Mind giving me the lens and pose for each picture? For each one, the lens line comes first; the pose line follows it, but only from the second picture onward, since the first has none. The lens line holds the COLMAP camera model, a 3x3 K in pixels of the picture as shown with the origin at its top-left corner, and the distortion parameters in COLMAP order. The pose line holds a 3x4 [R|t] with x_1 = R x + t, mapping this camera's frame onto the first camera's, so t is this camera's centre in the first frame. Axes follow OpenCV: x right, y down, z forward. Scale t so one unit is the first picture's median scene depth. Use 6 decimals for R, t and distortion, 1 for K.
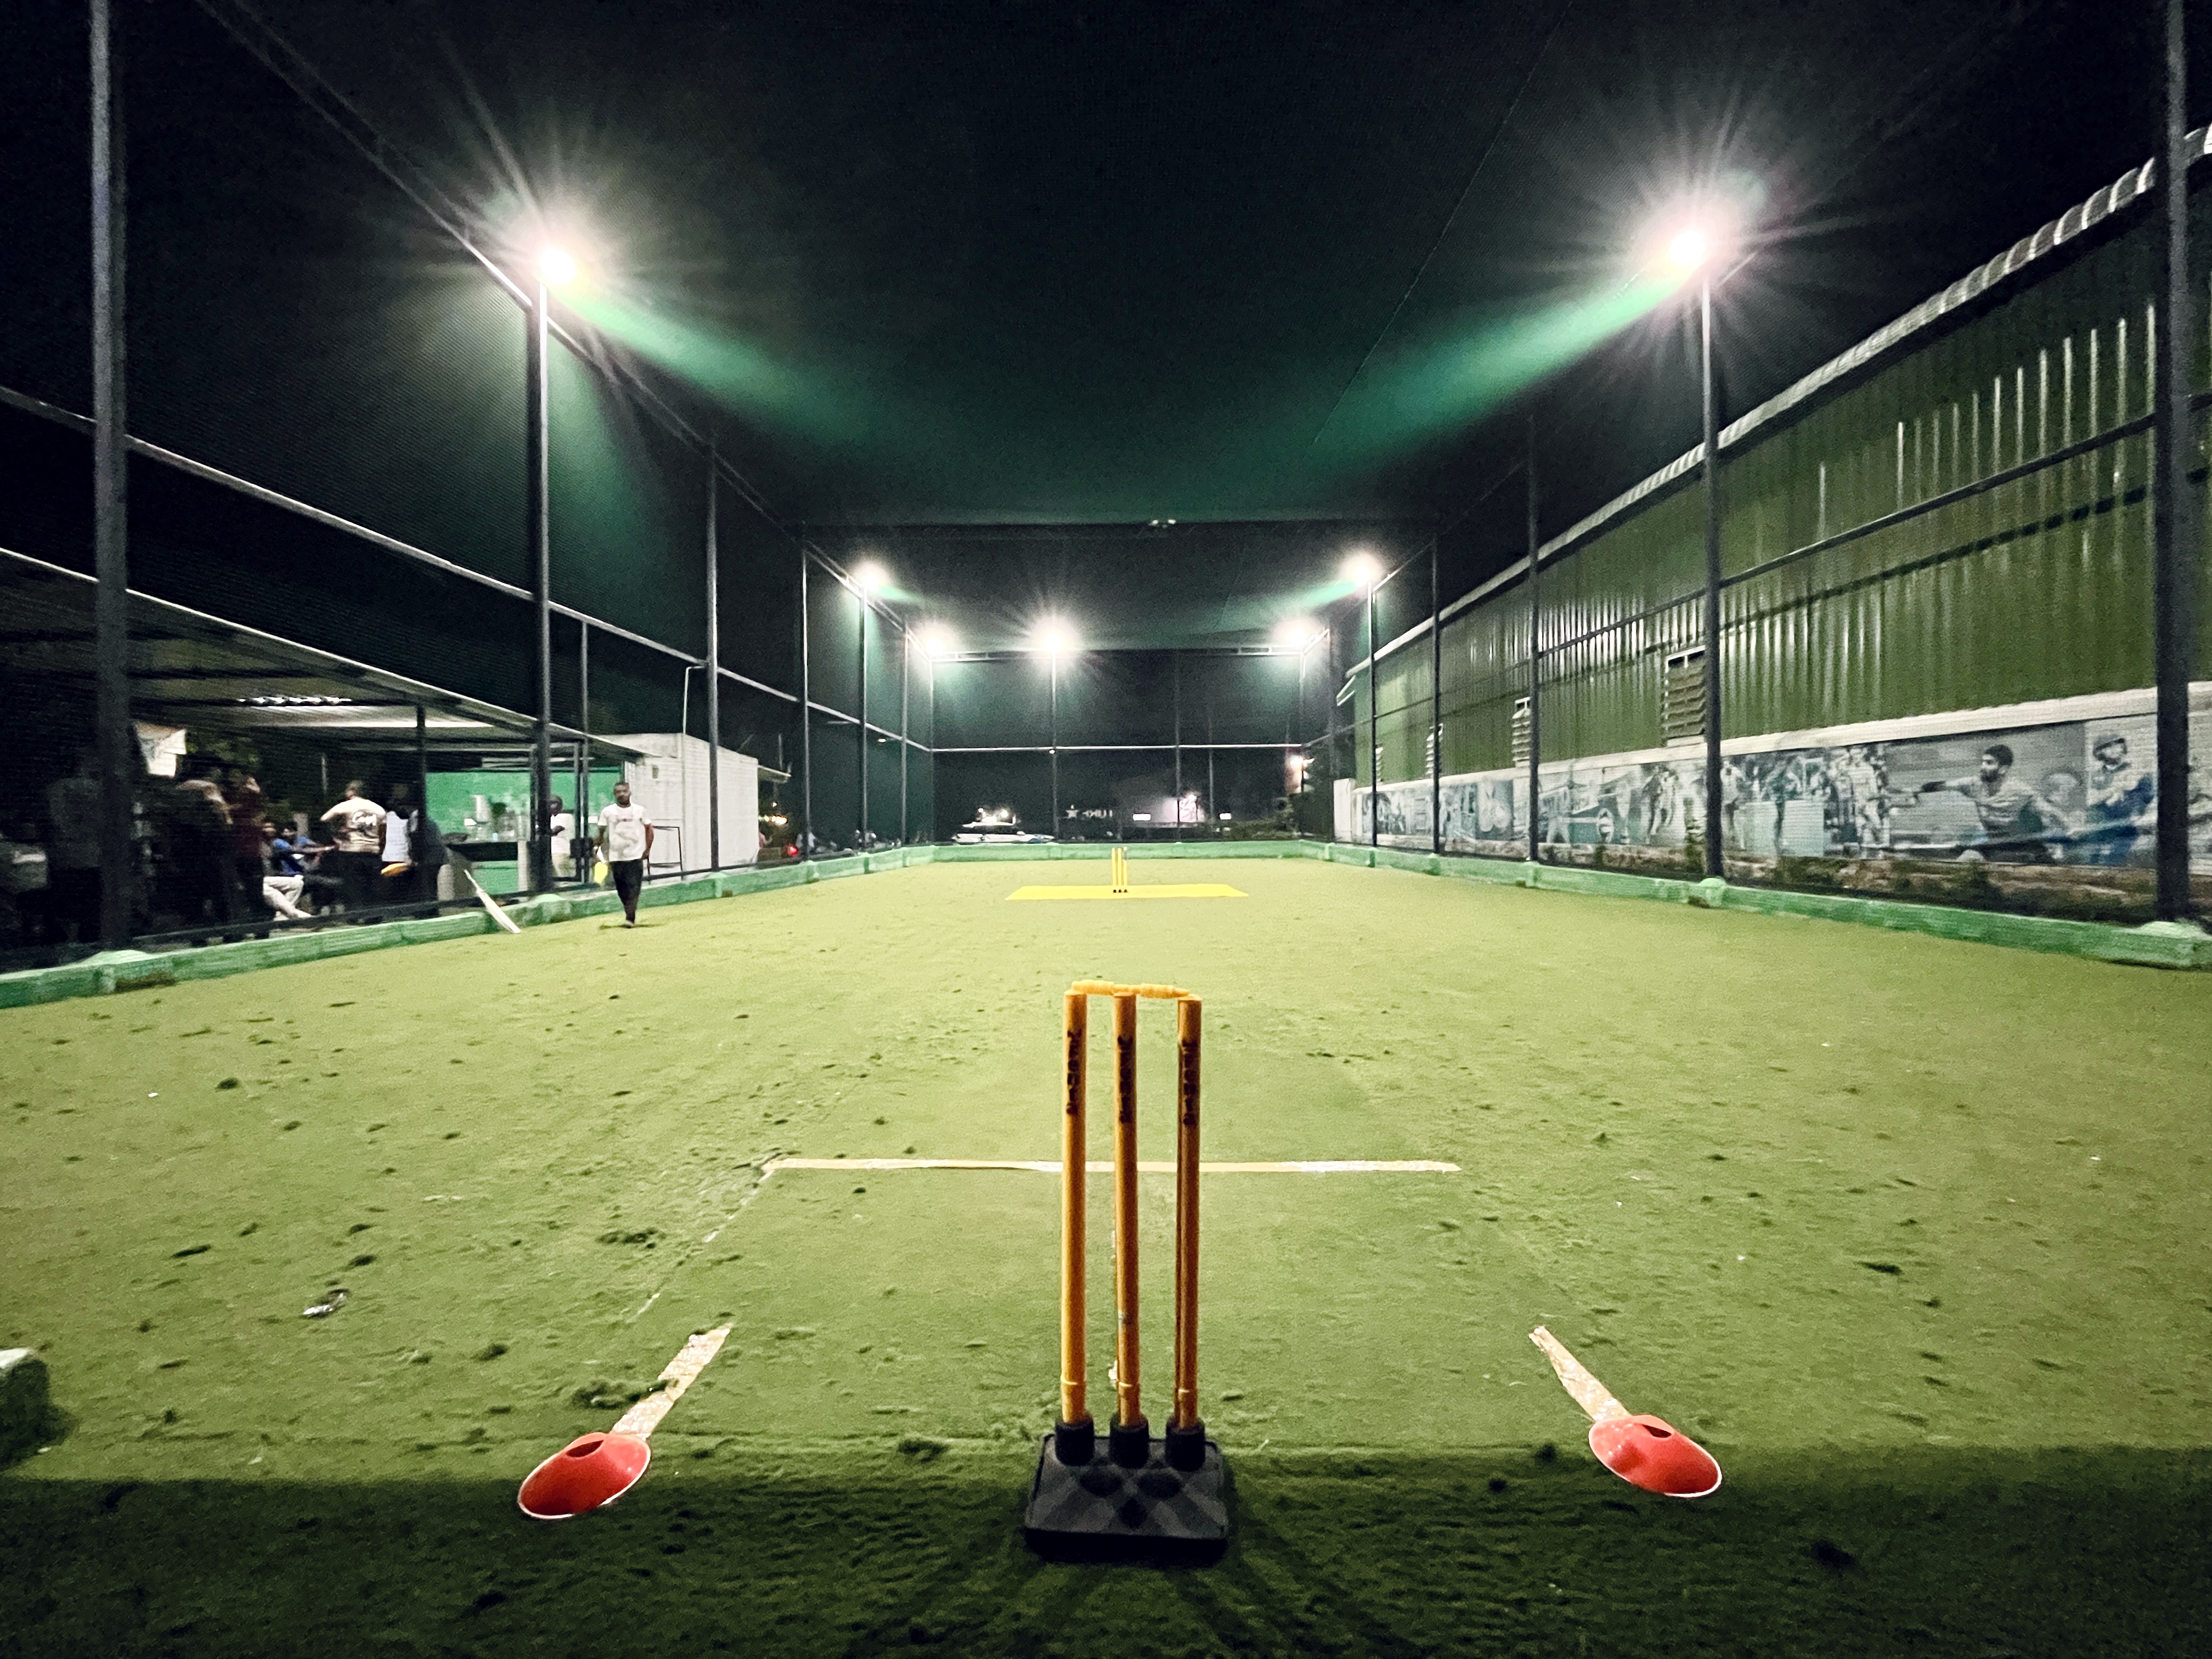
lens RADIAL K [[915.7, 0, 1106.0], [0, 915.7, 829.5], [0, 0, 1]] dist [0.002202, -0.000090]
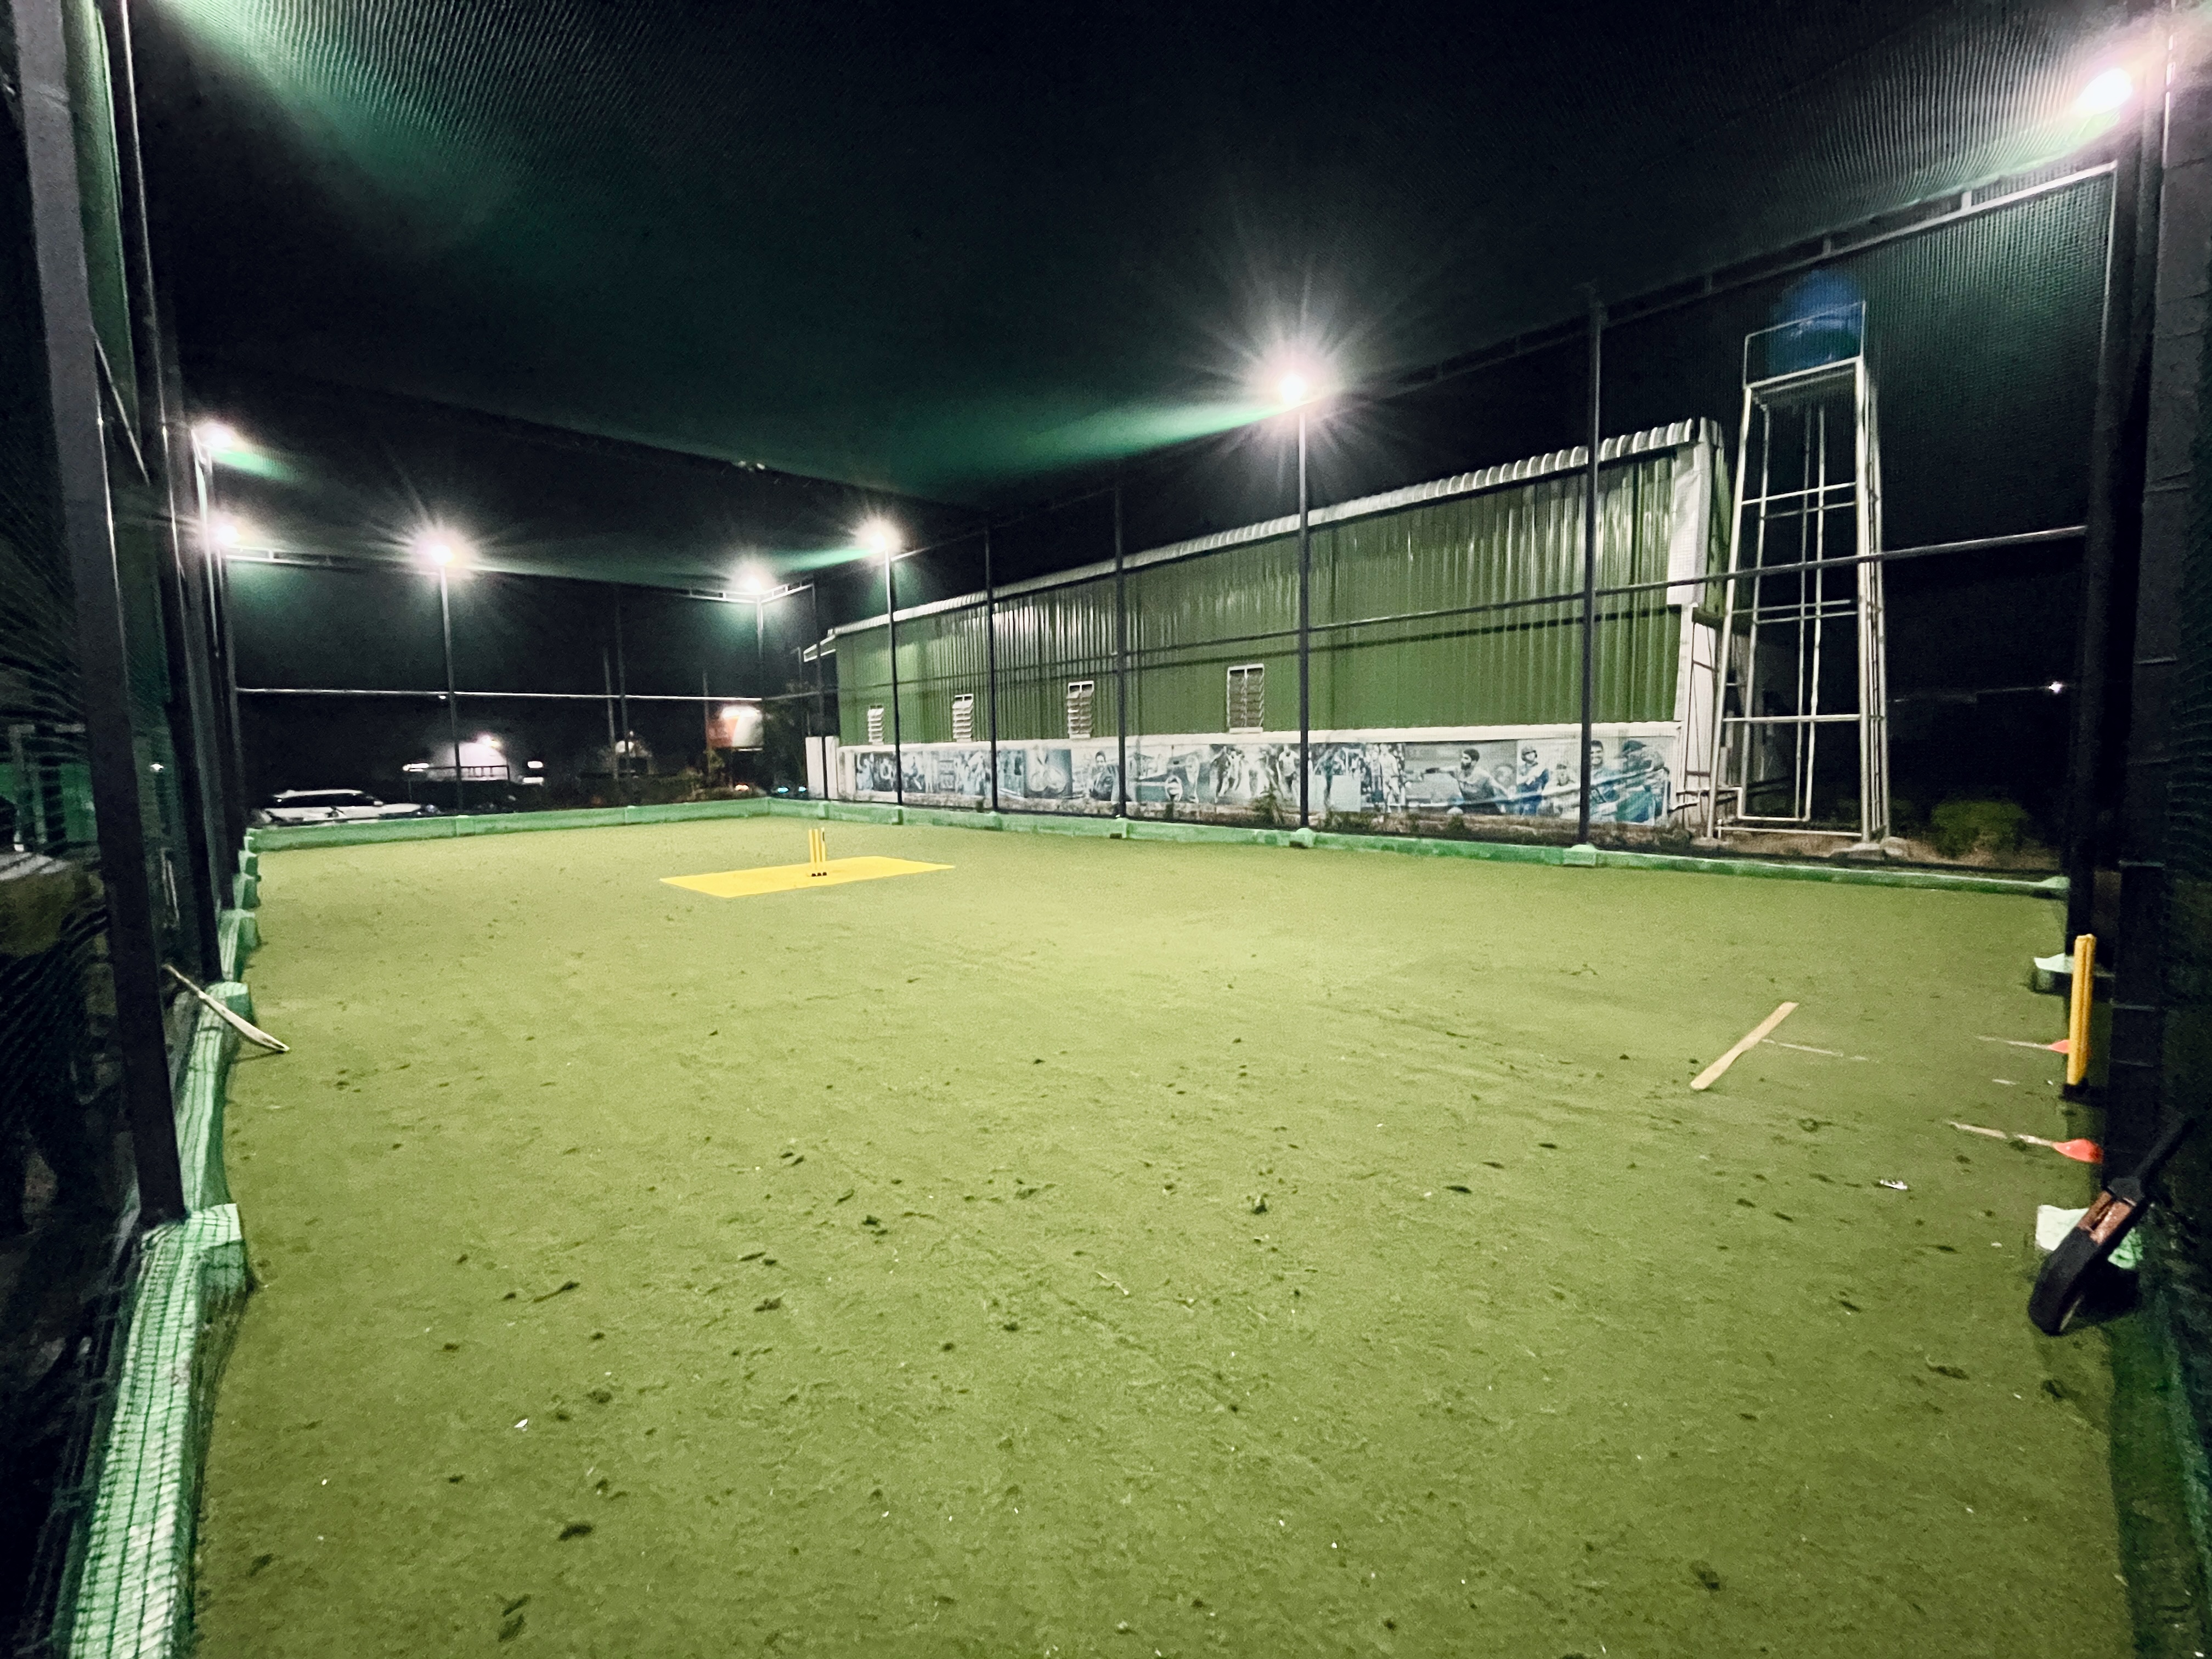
lens RADIAL K [[915.7, 0, 1106.0], [0, 915.7, 829.5], [0, 0, 1]] dist [0.002202, -0.000090]
pose [[0.716771, -0.068528, 0.693934, -0.605350], [0.020630, 0.996808, 0.077128, -0.066782], [-0.697004, -0.040967, 0.715896, 0.156187]]
